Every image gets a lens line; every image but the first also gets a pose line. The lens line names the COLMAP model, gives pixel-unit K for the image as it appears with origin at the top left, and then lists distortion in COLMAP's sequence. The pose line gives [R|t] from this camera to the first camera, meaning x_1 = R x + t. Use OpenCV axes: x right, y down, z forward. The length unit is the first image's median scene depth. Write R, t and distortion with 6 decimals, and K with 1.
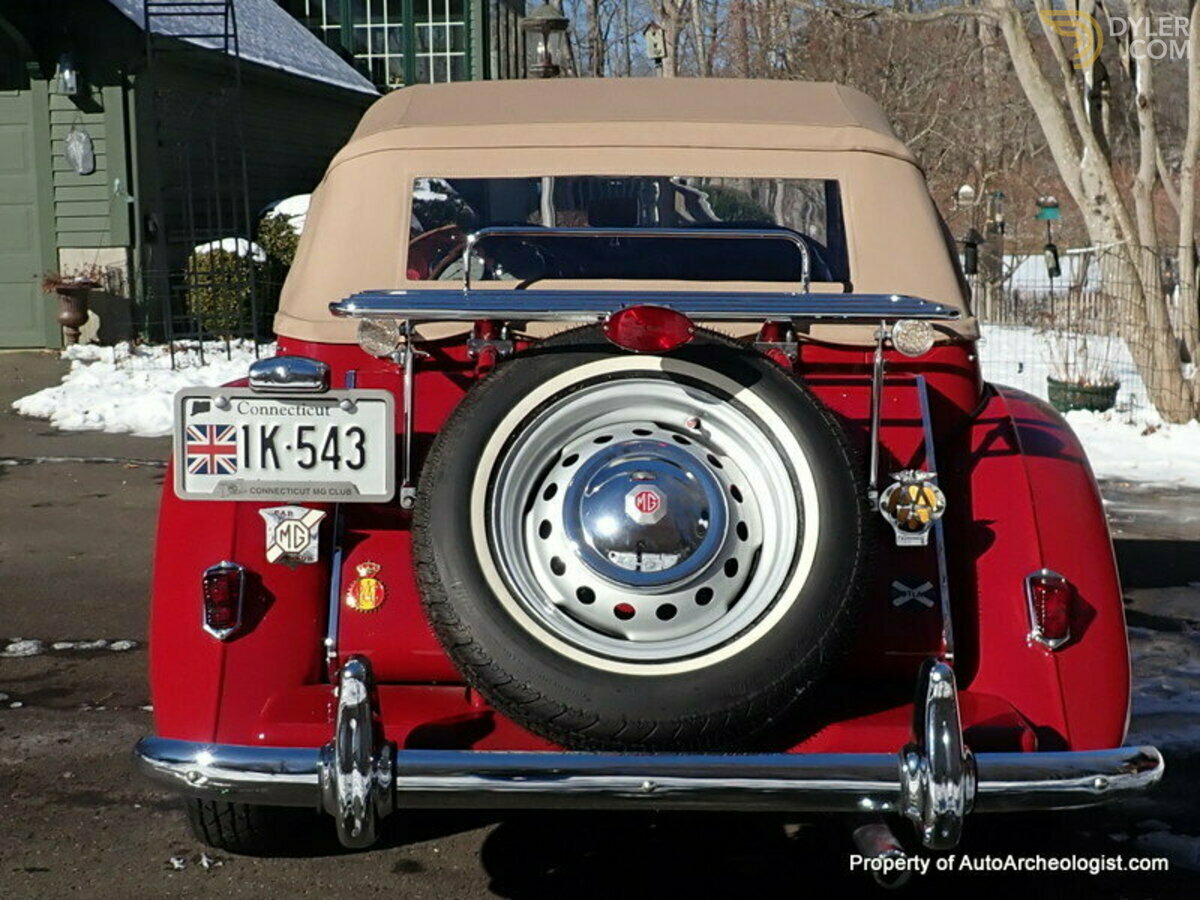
lens RADIAL K [[1745.8, 0, 596.4], [0, 1745.8, 449.2], [0, 0, 1]] dist [-0.000189, 0.000000]
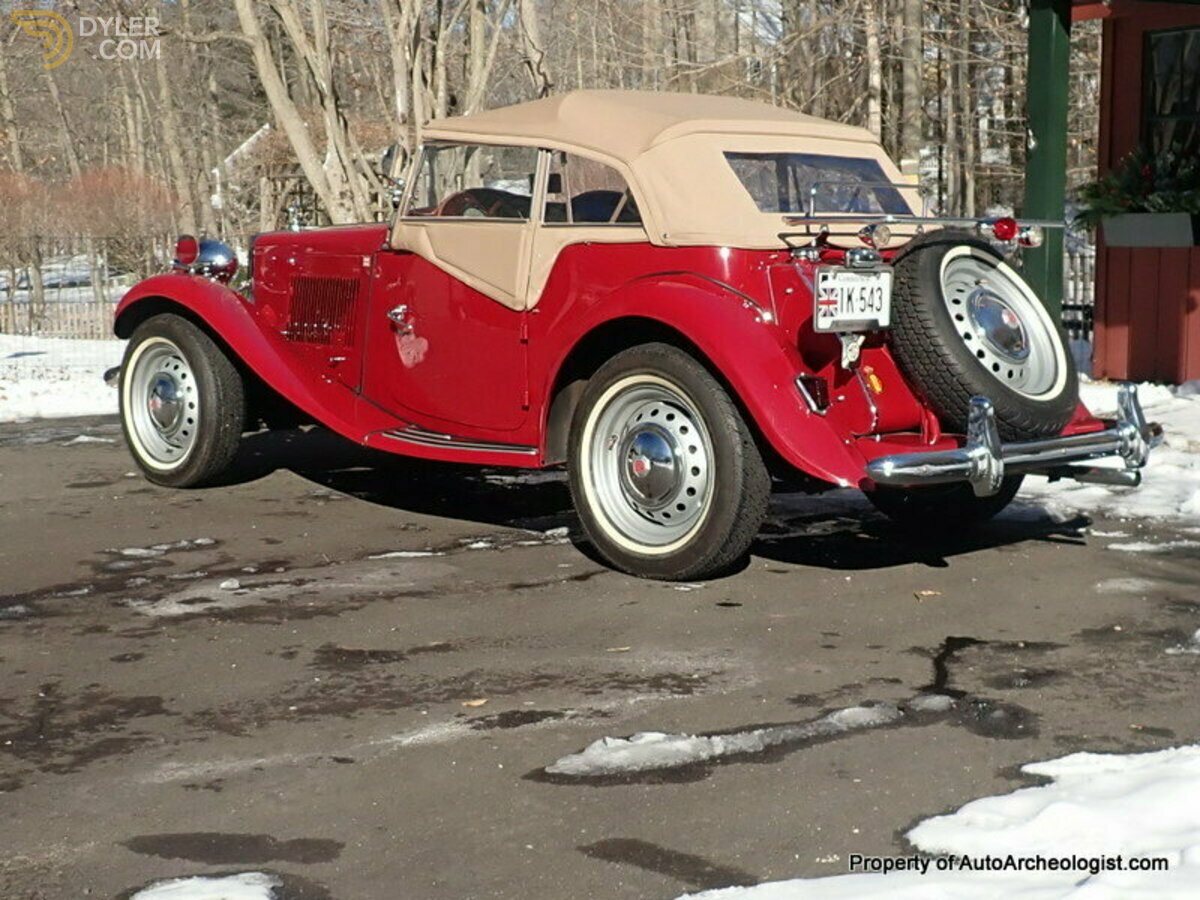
lens RADIAL K [[1745.8, 0, 600.5], [0, 1745.8, 448.7], [0, 0, 1]] dist [-0.000189, 0.000000]
pose [[0.713130, -0.089321, 0.695318, -0.336131], [0.097224, 0.994866, 0.028087, 0.015542], [-0.694257, 0.047572, 0.718153, -0.017240]]
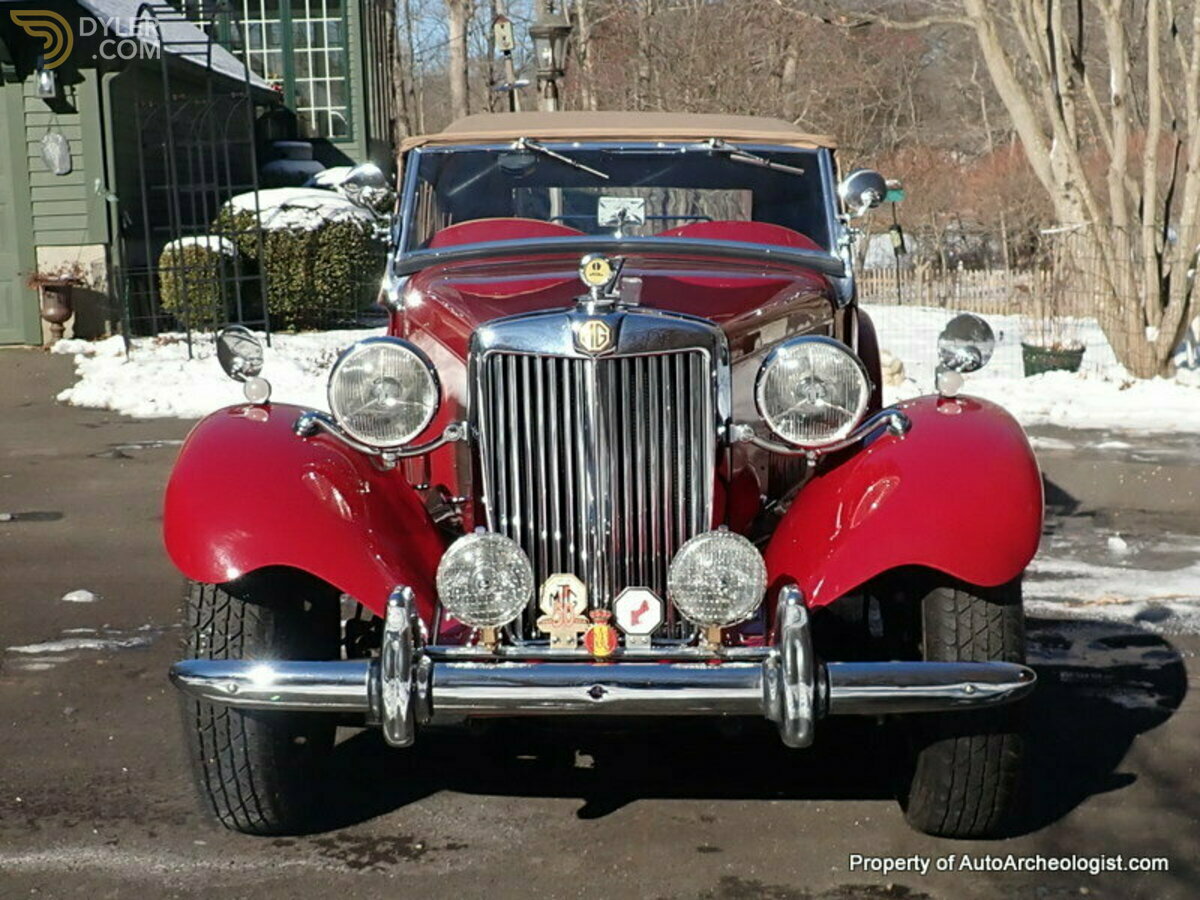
lens RADIAL K [[1745.8, 0, 604.1], [0, 1745.8, 450.2], [0, 0, 1]] dist [-0.000189, 0.000000]
pose [[0.990570, -0.035403, 0.132351, -0.121233], [0.034270, 0.999354, 0.010826, 0.005002], [-0.132649, -0.006189, 0.991144, -0.066094]]
